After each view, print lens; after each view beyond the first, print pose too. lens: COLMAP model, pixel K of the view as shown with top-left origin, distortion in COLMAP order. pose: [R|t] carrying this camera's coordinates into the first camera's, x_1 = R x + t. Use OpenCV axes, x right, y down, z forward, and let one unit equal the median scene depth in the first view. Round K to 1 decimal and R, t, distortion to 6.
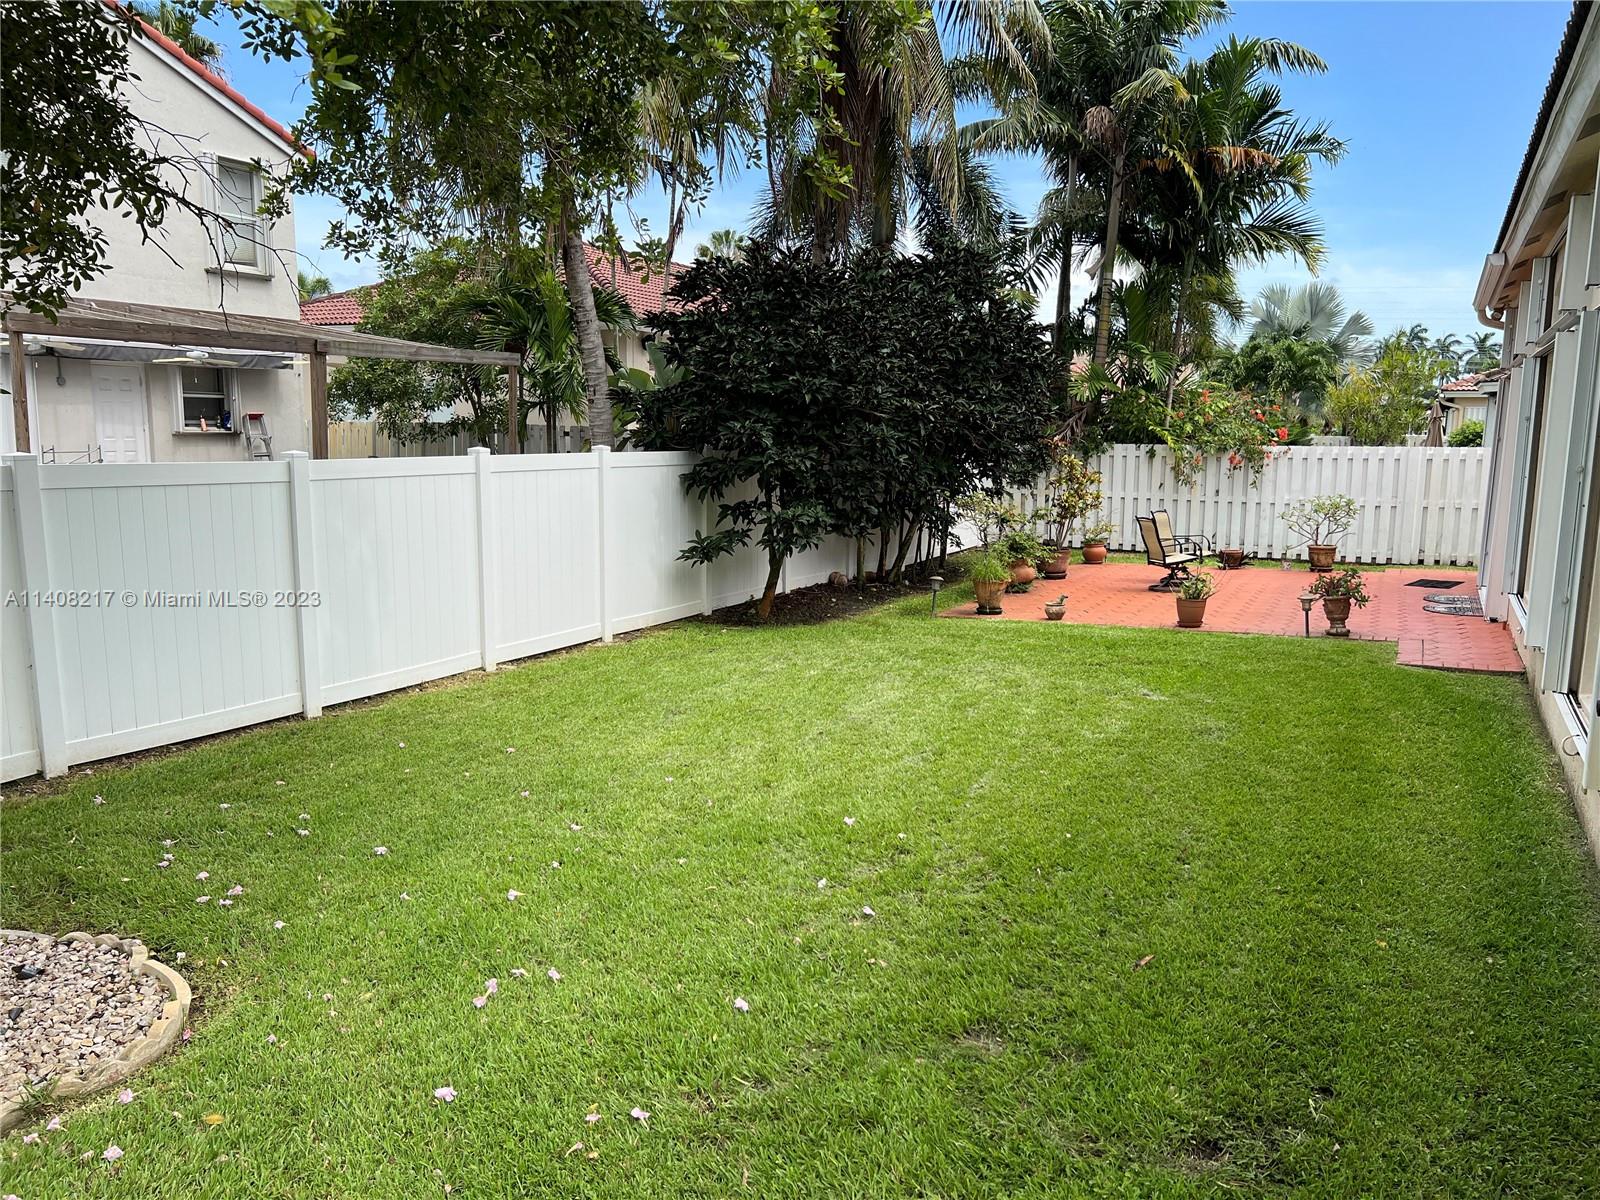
lens RADIAL K [[1200.1, 0, 800.0], [0, 1200.1, 600.0], [0, 0, 1]] dist [-0.005377, 0.003570]
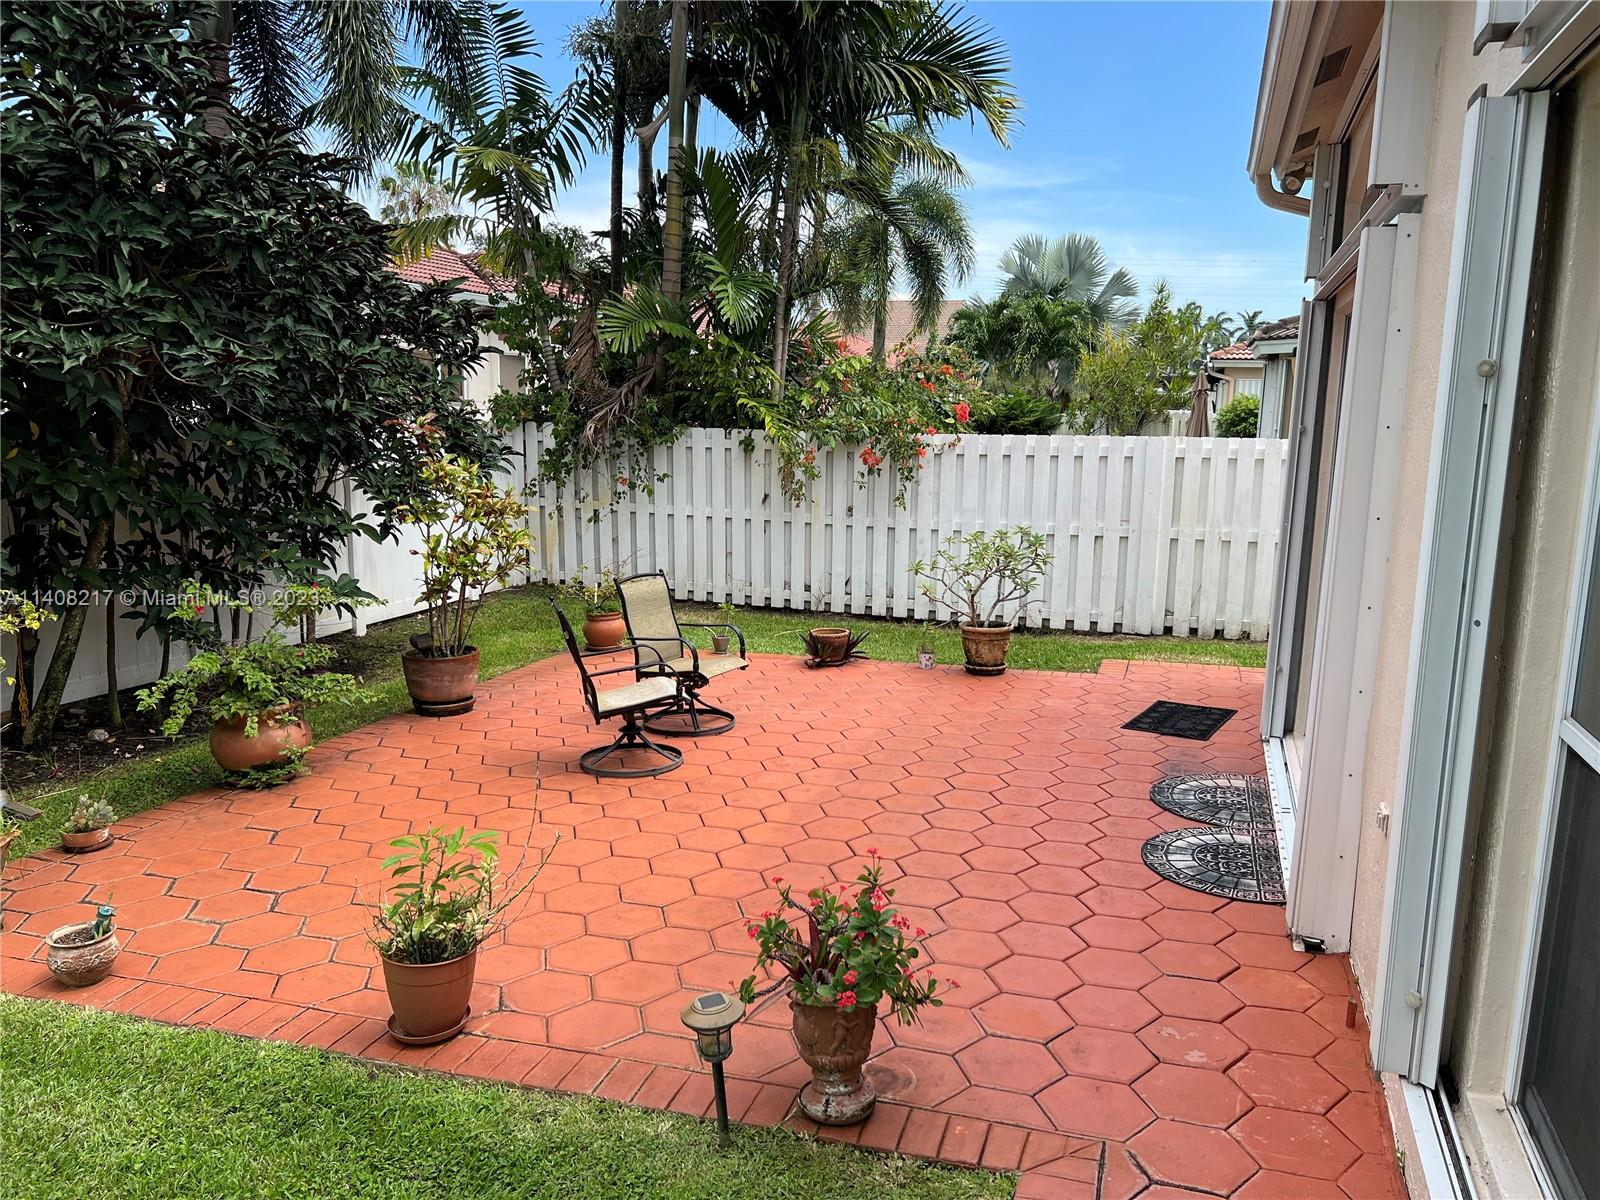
lens RADIAL K [[1225.1, 0, 800.0], [0, 1225.1, 600.0], [0, 0, 1]] dist [0.022260, -0.007152]
pose [[0.986383, -0.019547, 0.163301, 0.217476], [0.016363, 0.999649, 0.020818, -0.056893], [-0.163651, -0.017862, 0.986357, 0.391084]]
